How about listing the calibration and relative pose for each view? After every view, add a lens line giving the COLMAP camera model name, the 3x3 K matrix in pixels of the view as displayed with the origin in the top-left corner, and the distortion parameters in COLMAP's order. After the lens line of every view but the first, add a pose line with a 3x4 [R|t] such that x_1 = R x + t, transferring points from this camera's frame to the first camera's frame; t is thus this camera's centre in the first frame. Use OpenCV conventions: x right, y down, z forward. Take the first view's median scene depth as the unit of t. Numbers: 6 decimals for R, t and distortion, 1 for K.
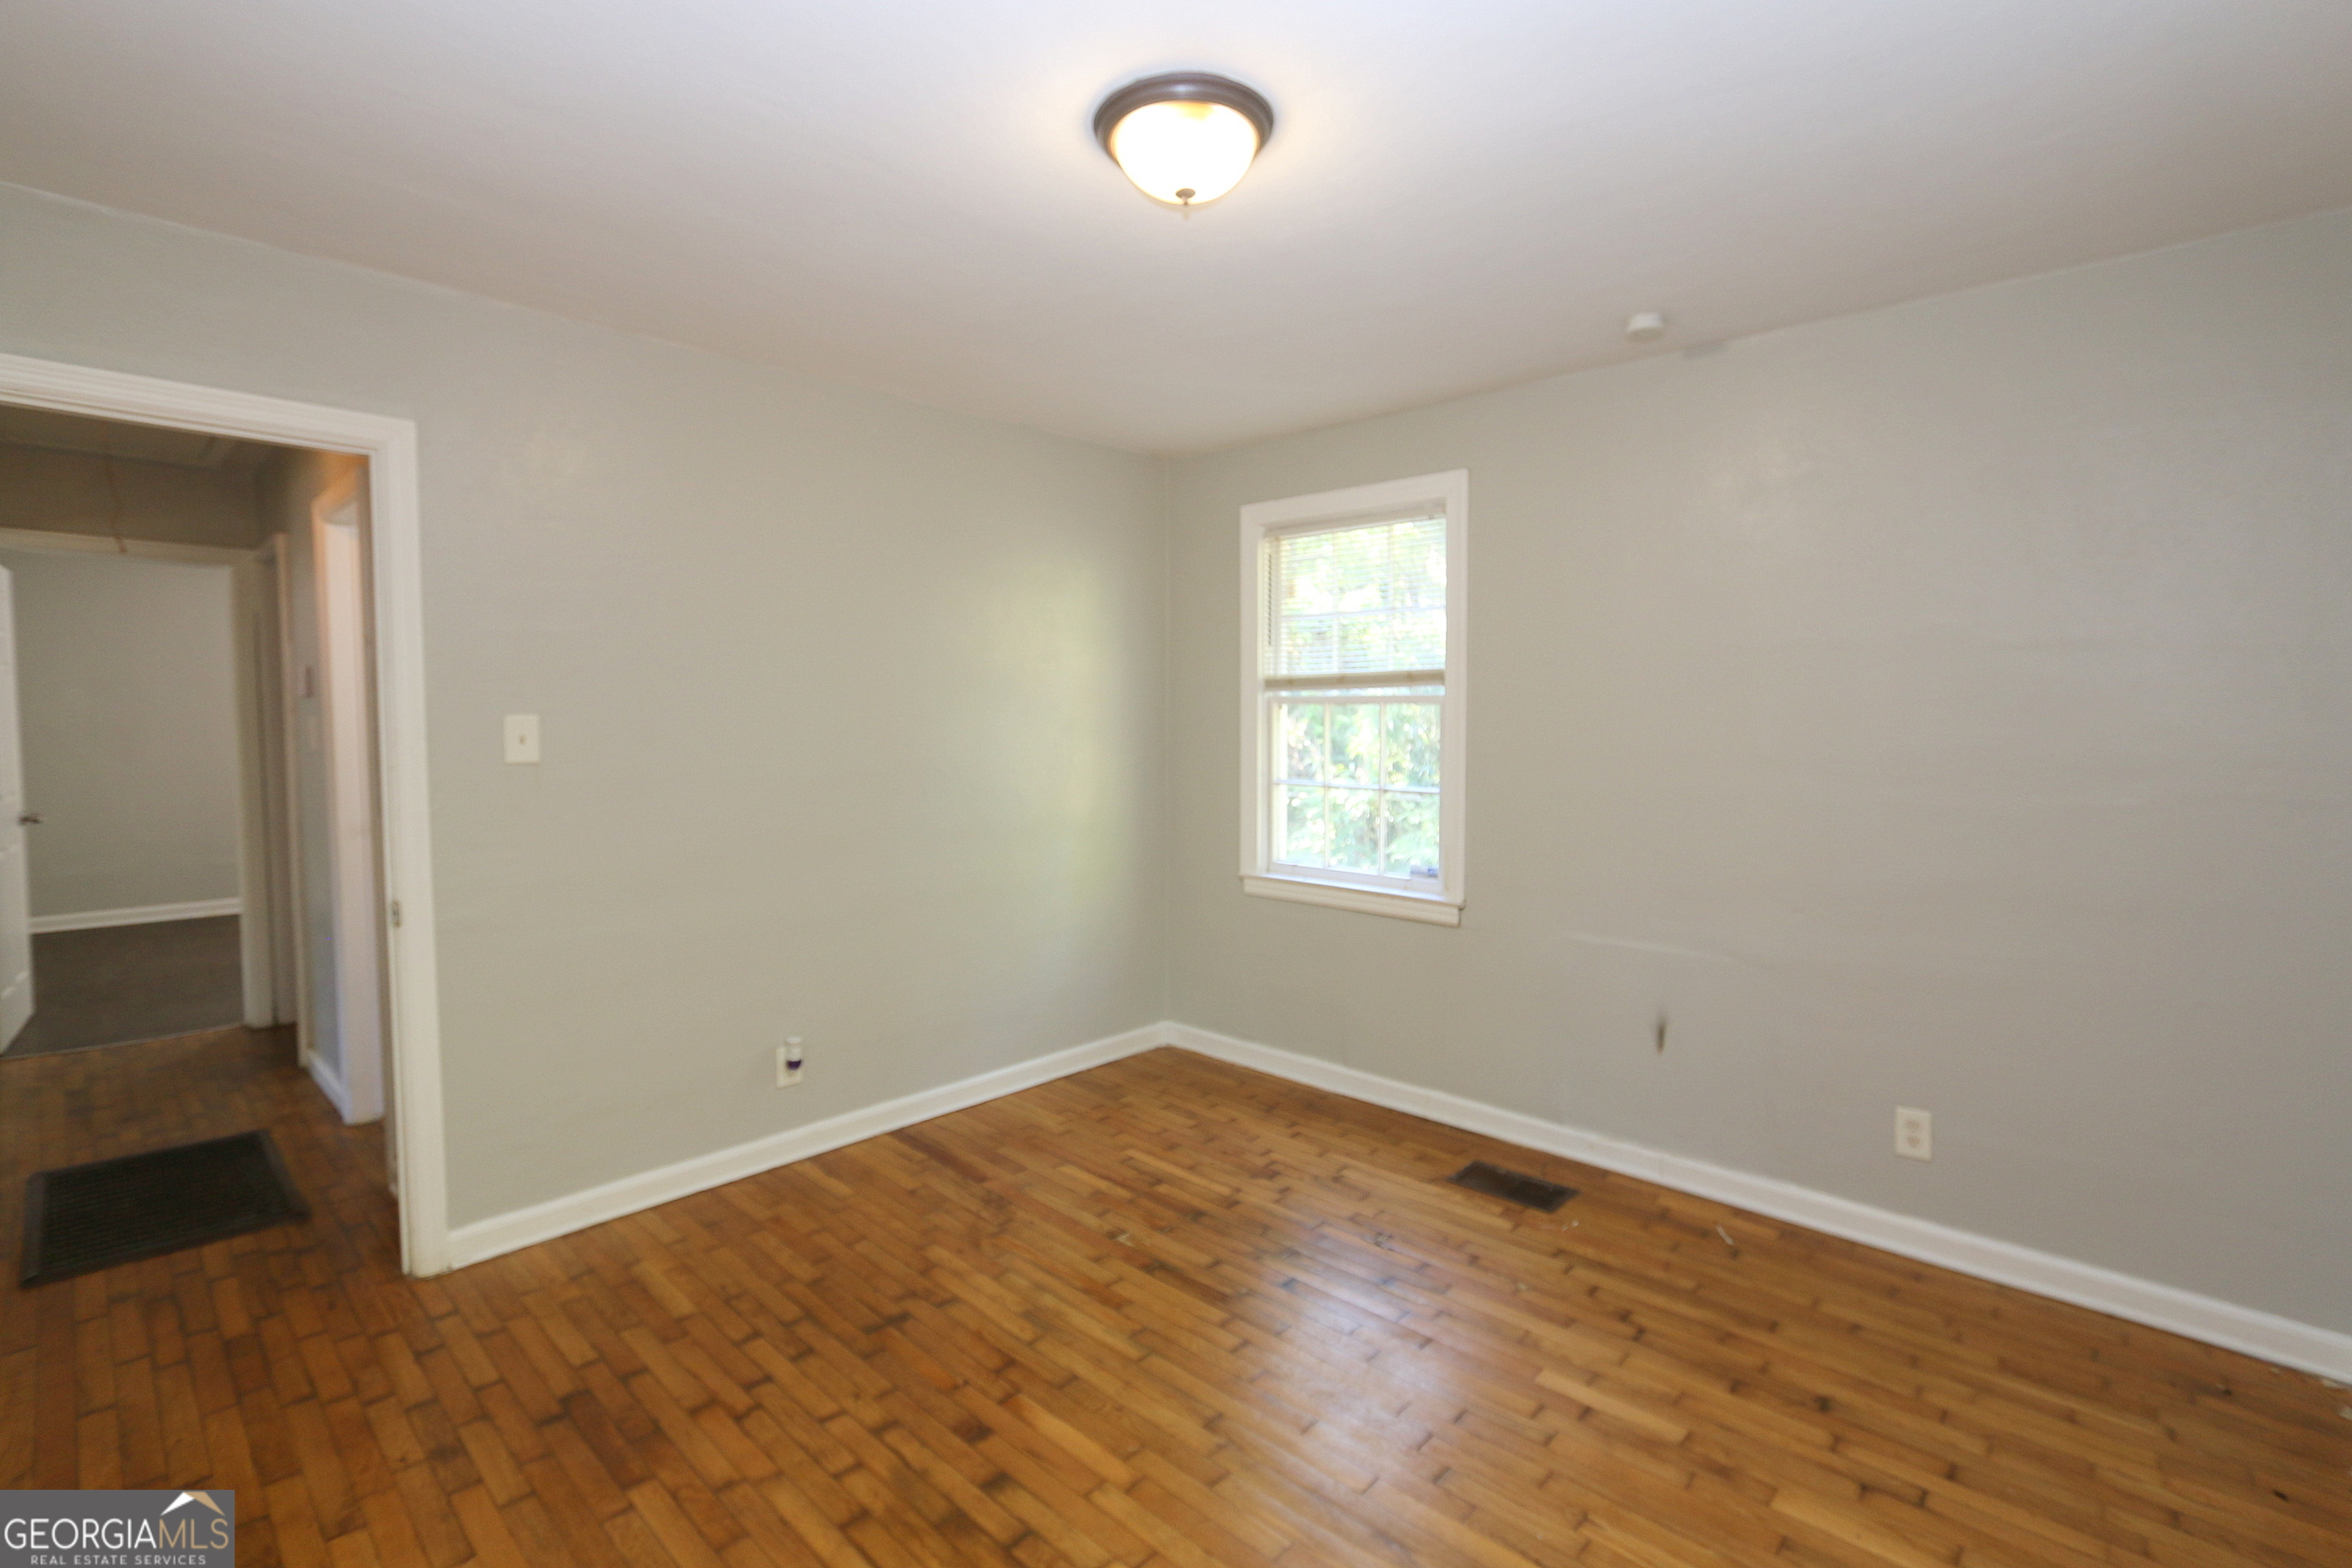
lens RADIAL K [[1081.2, 0, 1192.7], [0, 1081.2, 765.9], [0, 0, 1]] dist [-0.015821, 0.000233]
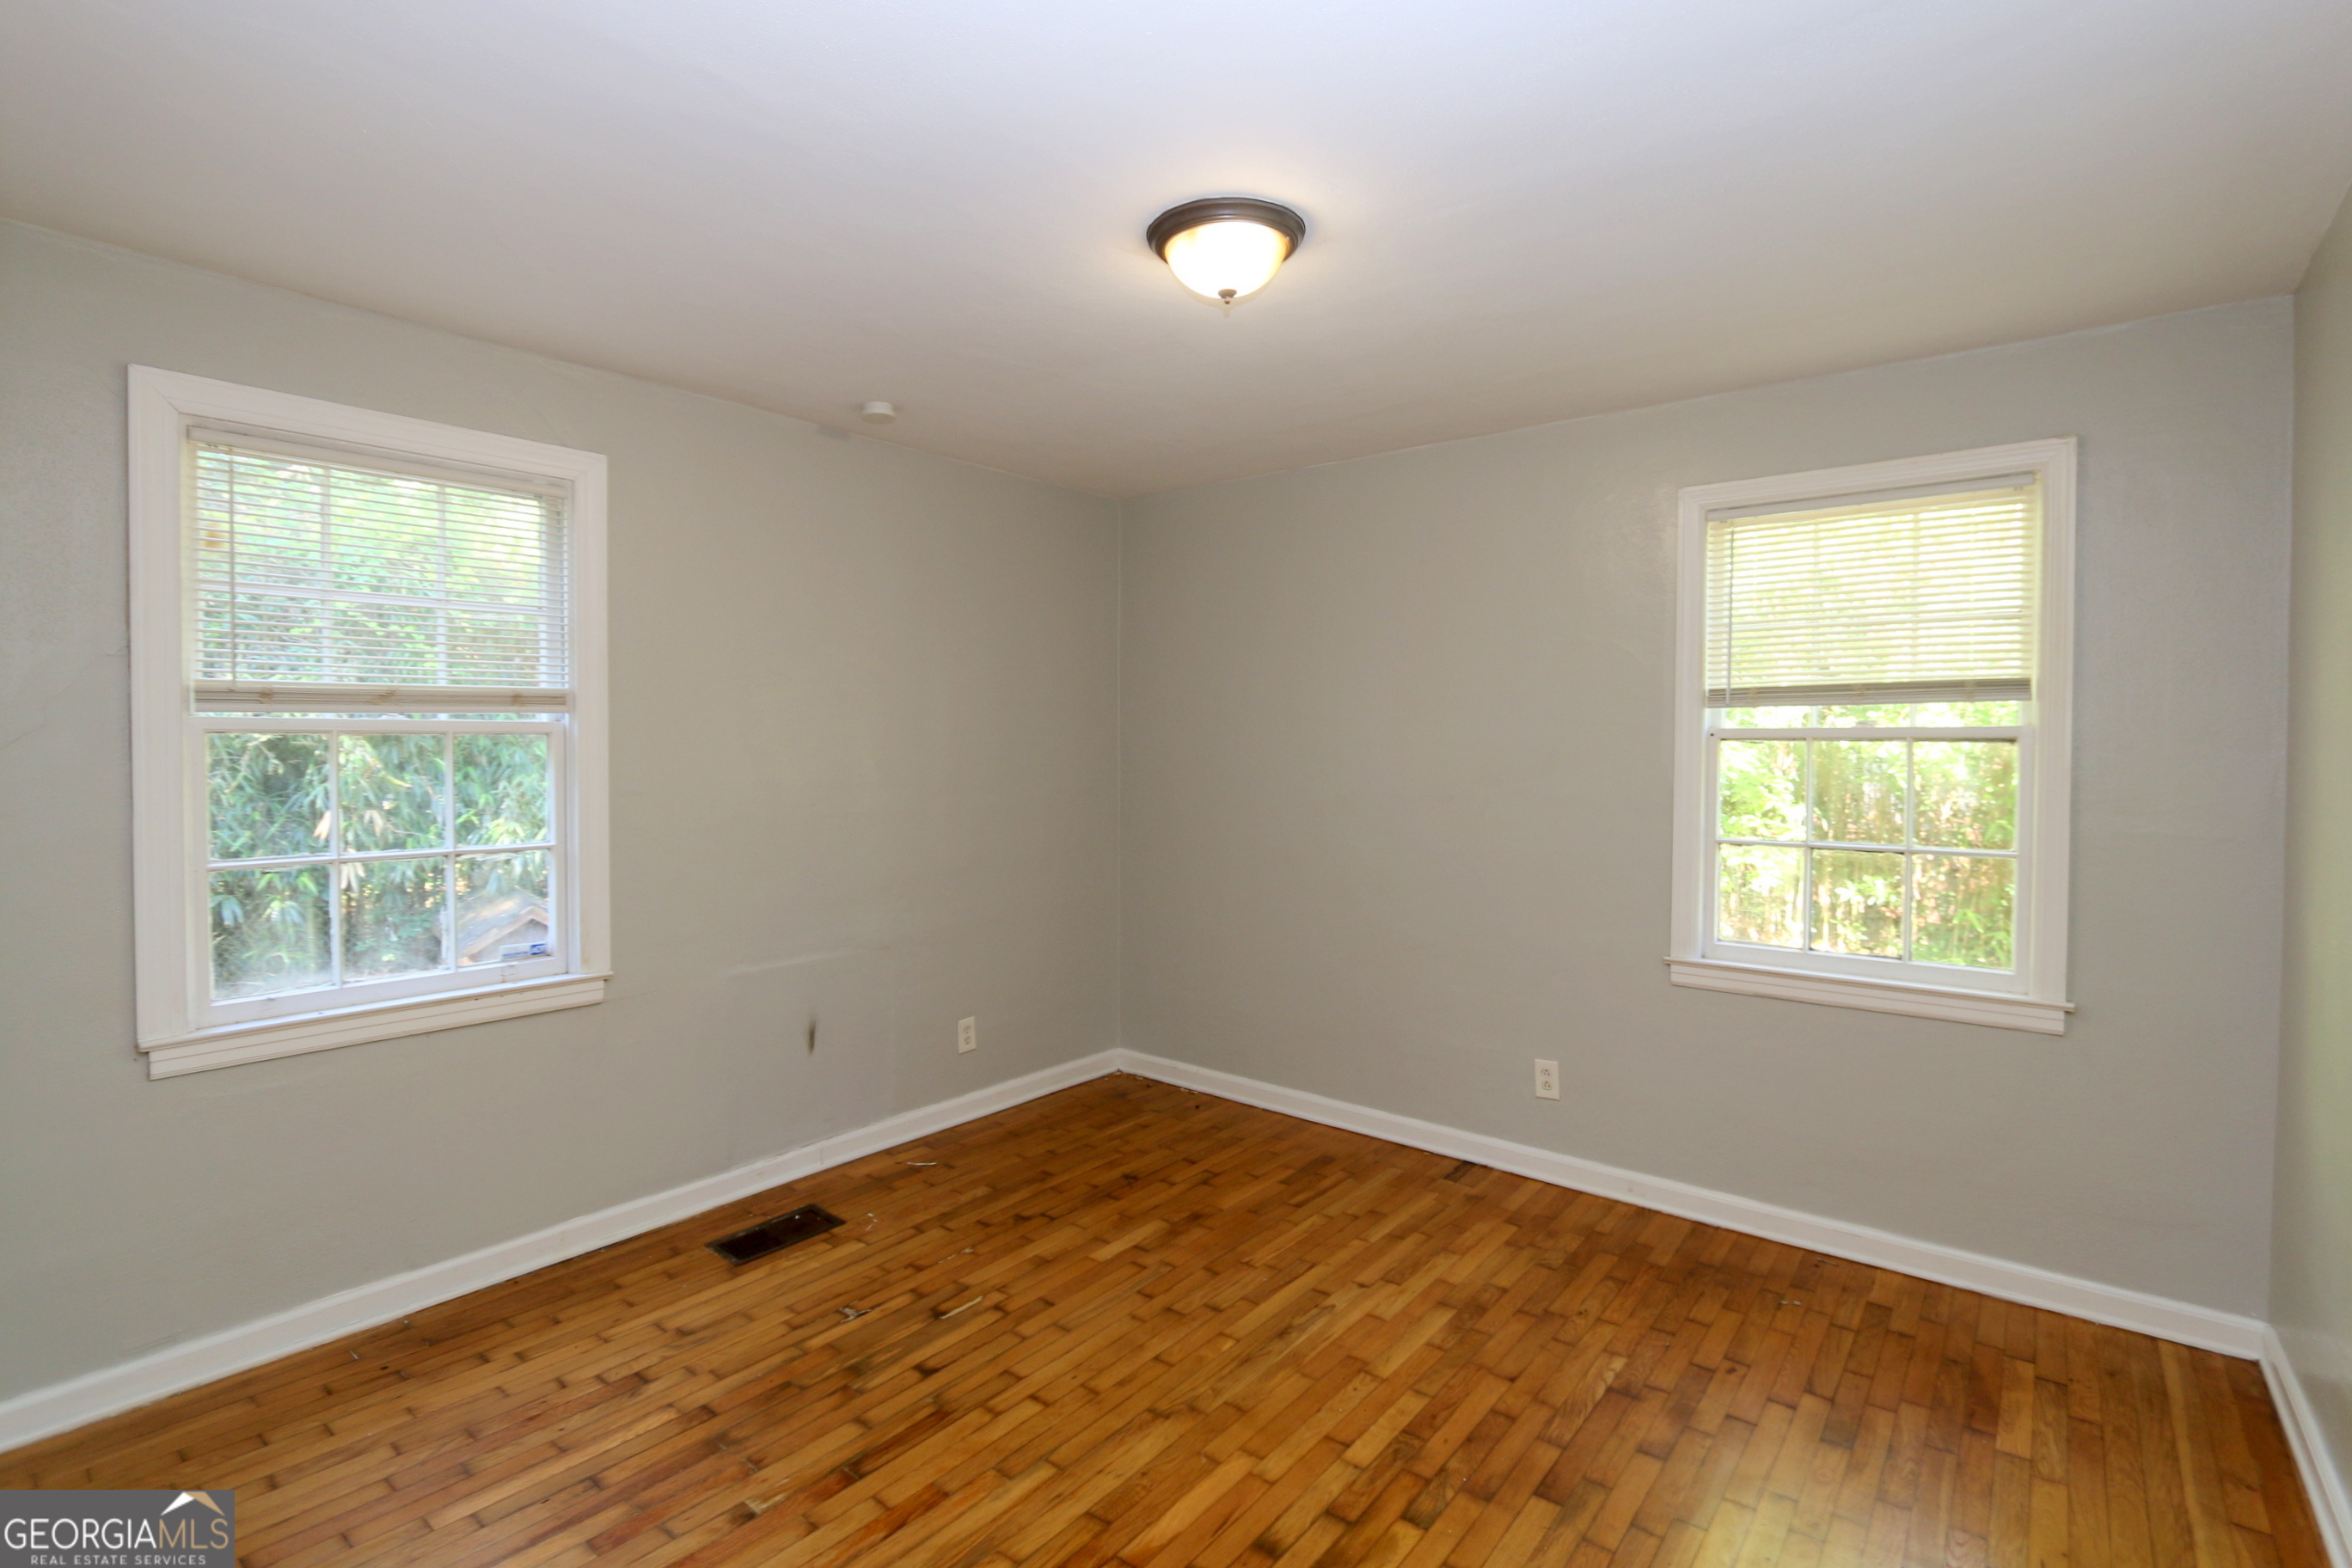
lens RADIAL K [[1081.2, 0, 1192.7], [0, 1081.2, 765.9], [0, 0, 1]] dist [-0.015821, 0.000233]
pose [[-0.075702, -0.021159, 0.996906, -0.812418], [0.048654, 0.998506, 0.024887, -0.043176], [-0.995943, 0.050387, -0.074559, 0.799524]]
